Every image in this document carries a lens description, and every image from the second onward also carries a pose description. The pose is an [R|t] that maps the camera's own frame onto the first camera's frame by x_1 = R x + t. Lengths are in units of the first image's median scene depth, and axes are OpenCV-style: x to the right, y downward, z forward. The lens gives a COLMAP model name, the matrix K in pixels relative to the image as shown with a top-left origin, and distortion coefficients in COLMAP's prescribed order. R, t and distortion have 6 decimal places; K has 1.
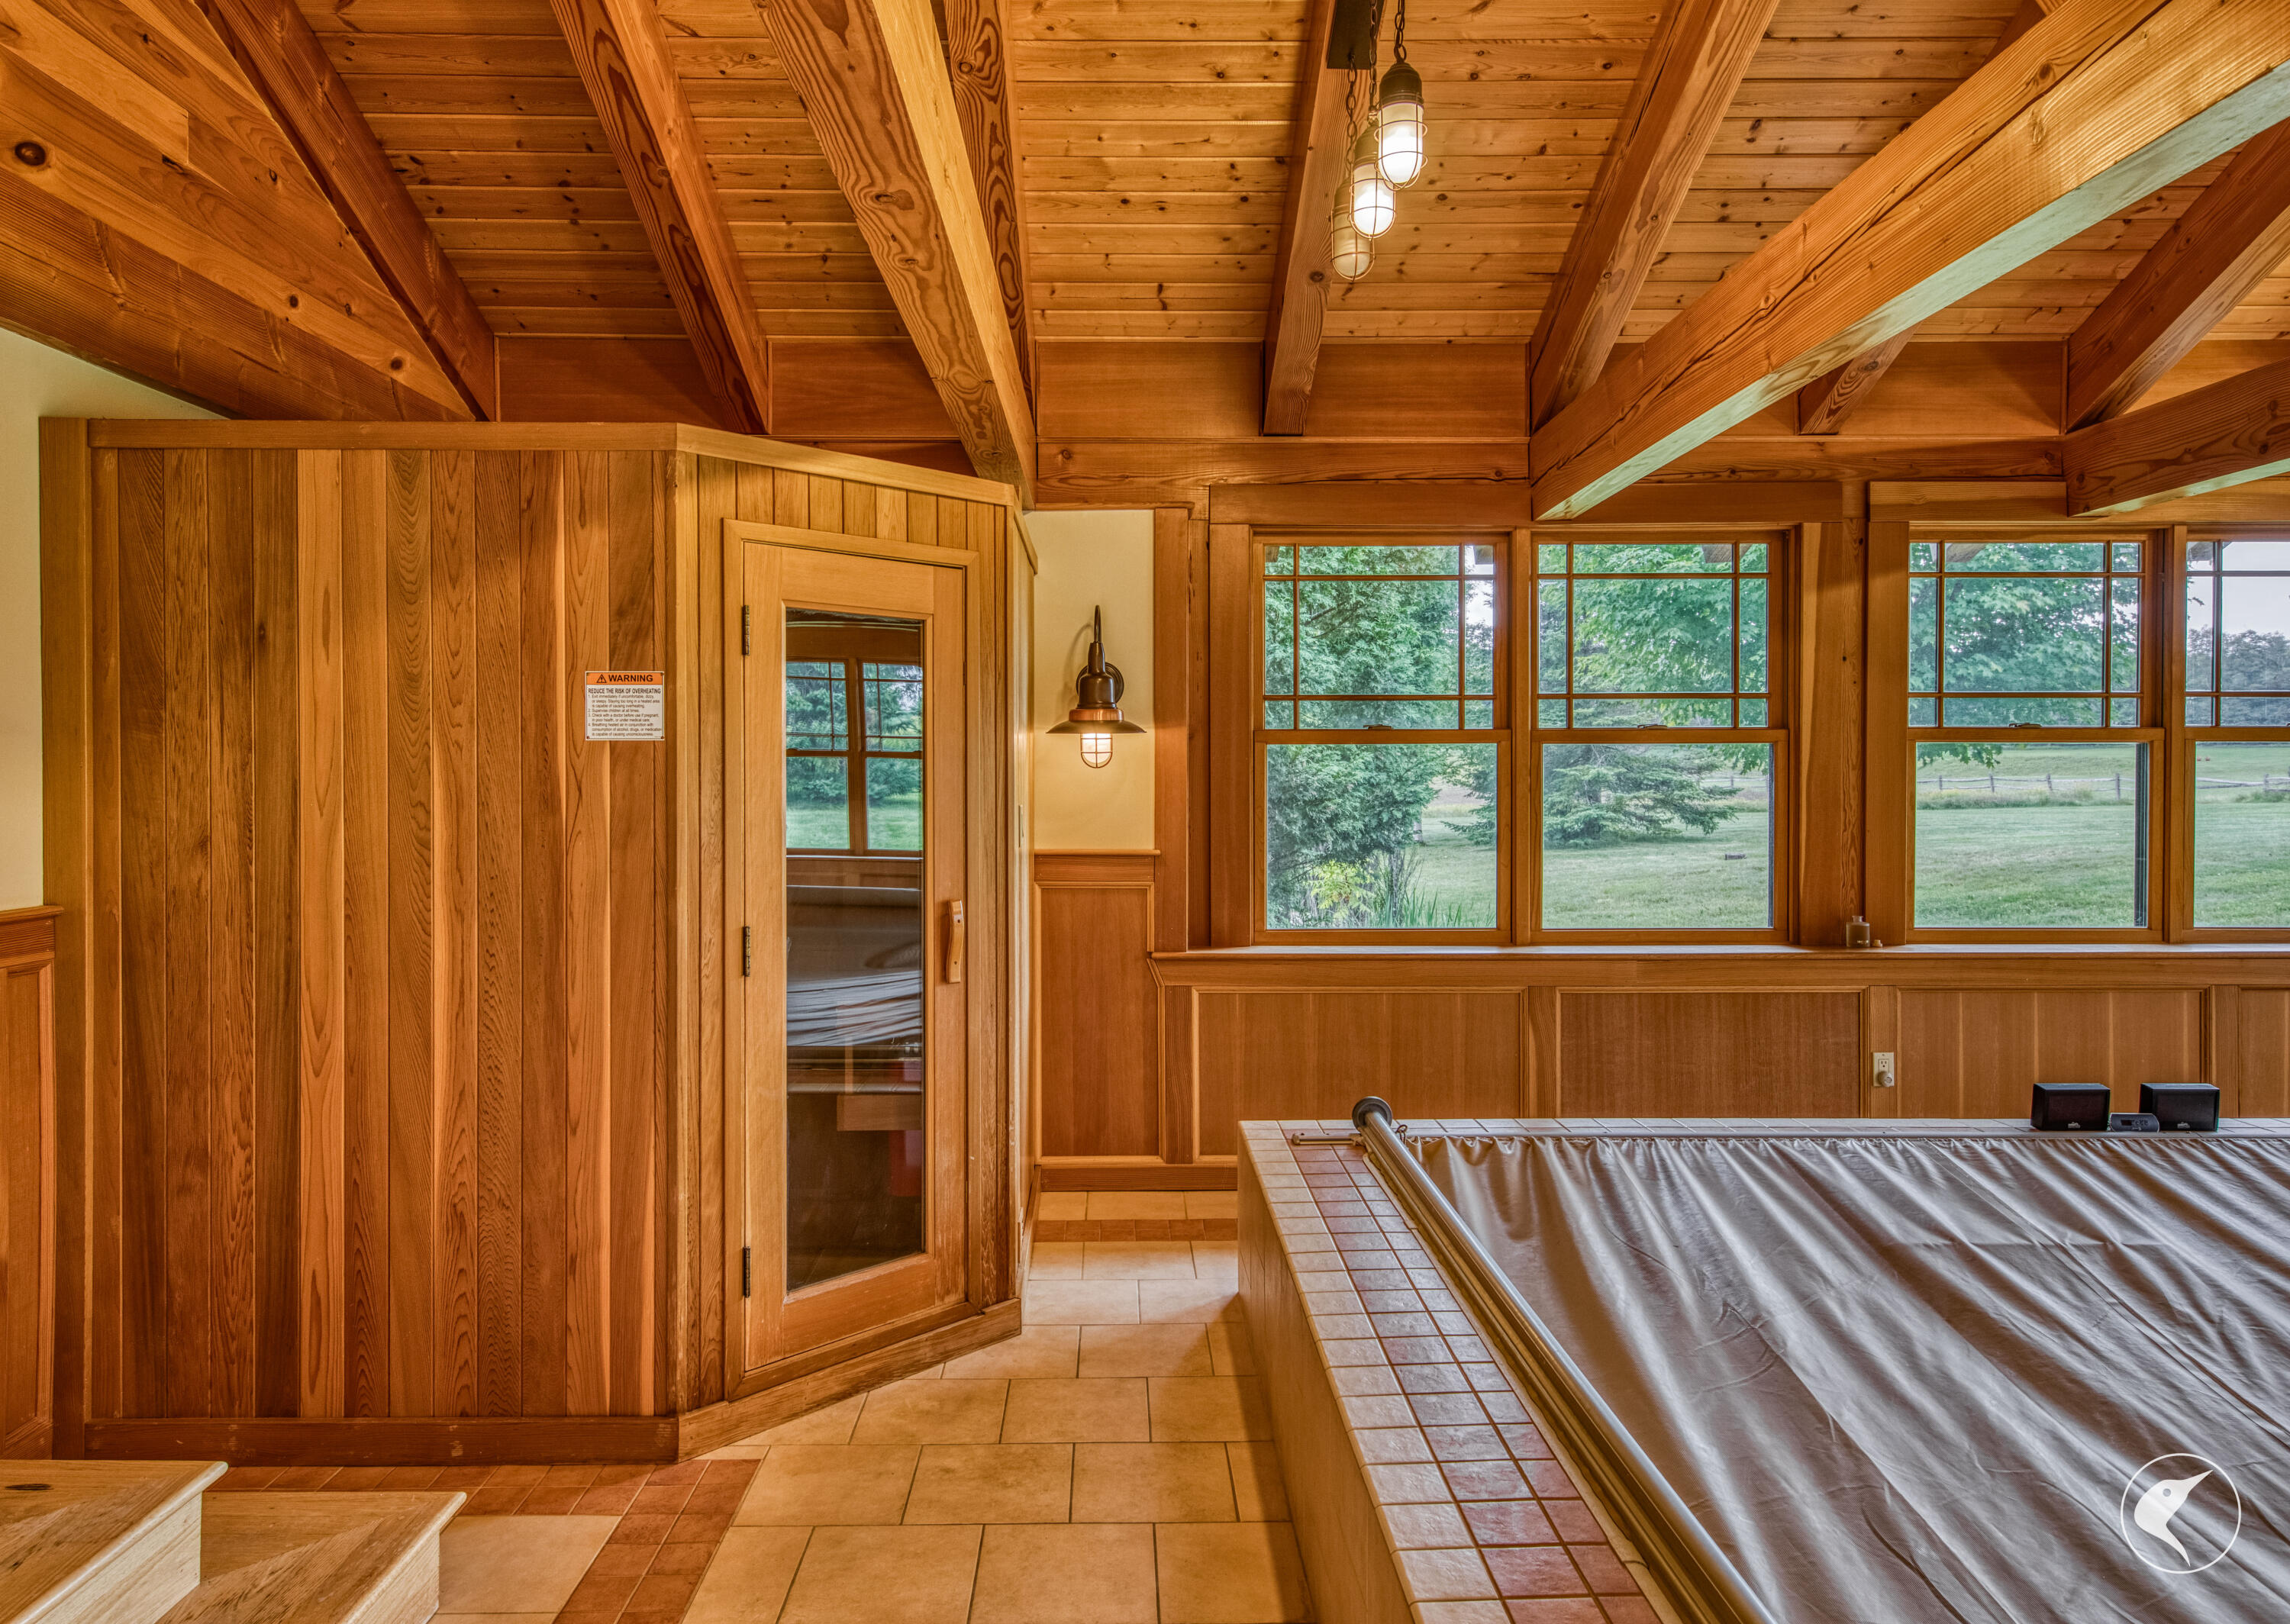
lens RADIAL K [[1485.7, 0, 1154.3], [0, 1485.7, 783.5], [0, 0, 1]] dist [0.014186, -0.000727]
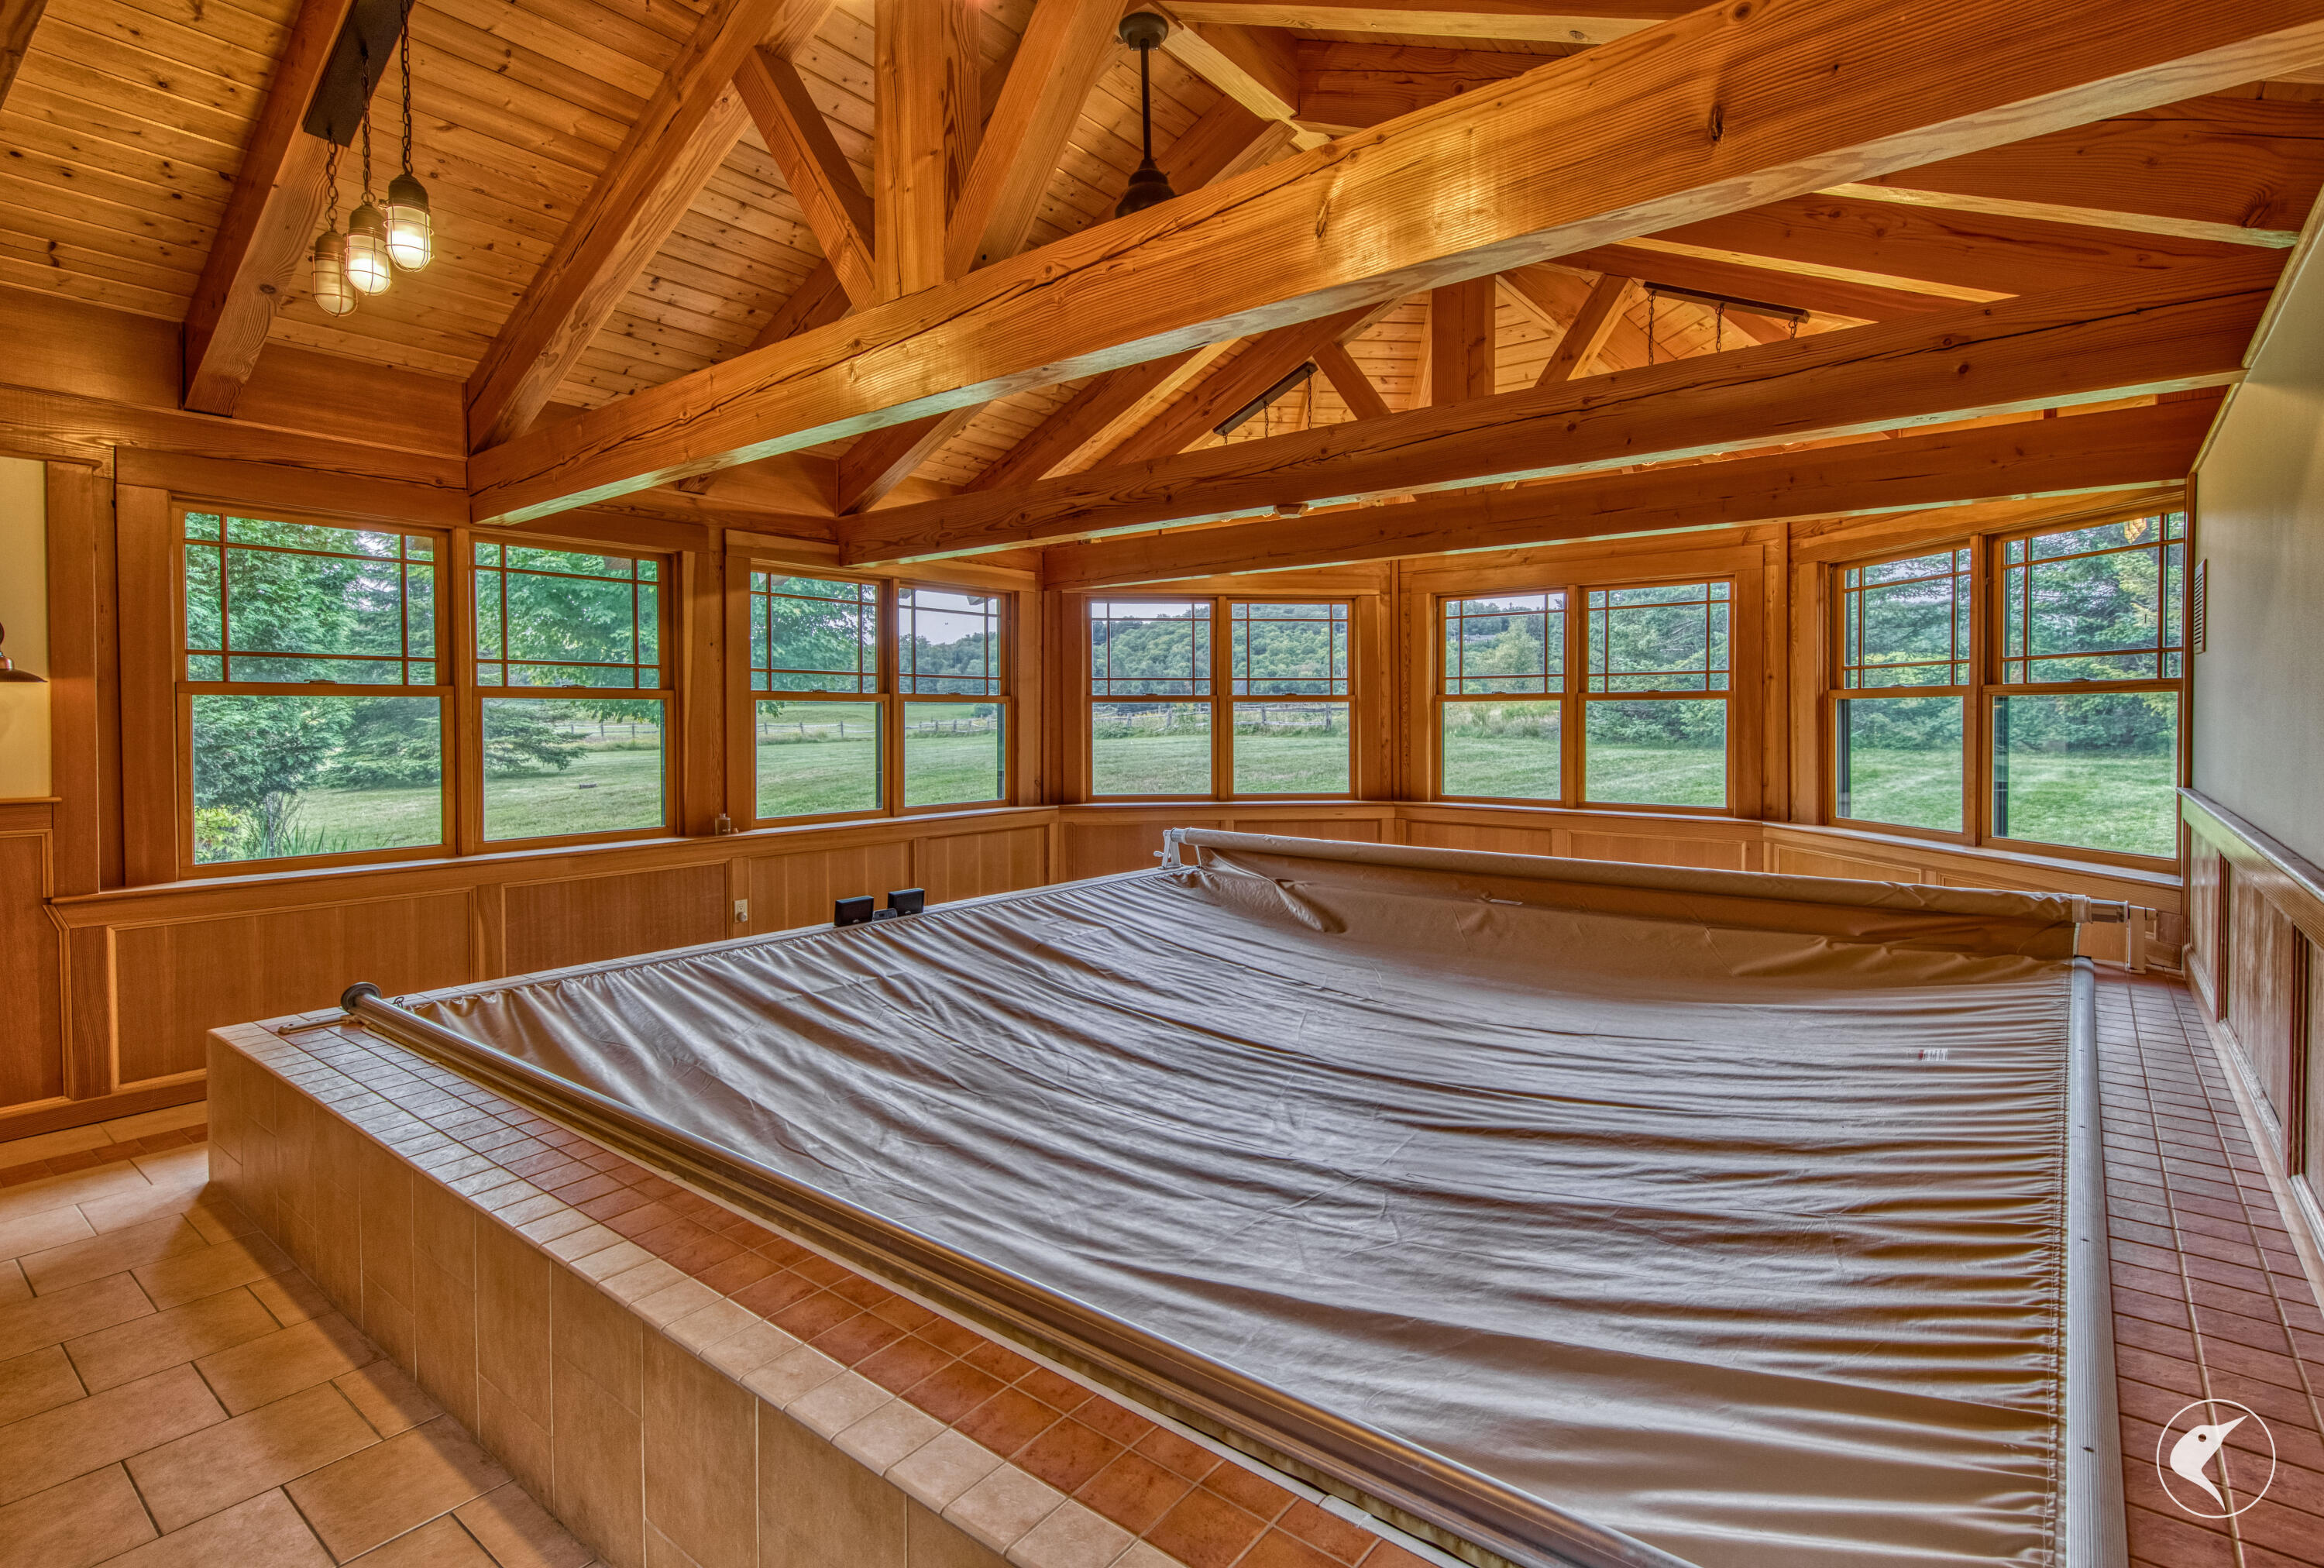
lens RADIAL K [[1142.0, 0, 1171.4], [0, 1142.0, 736.8], [0, 0, 1]] dist [0.000018, -0.000023]
pose [[0.651006, -0.012672, 0.758967, -0.113112], [0.008246, 0.999920, 0.009622, 0.002812], [-0.759028, -0.000005, 0.651058, -0.108015]]
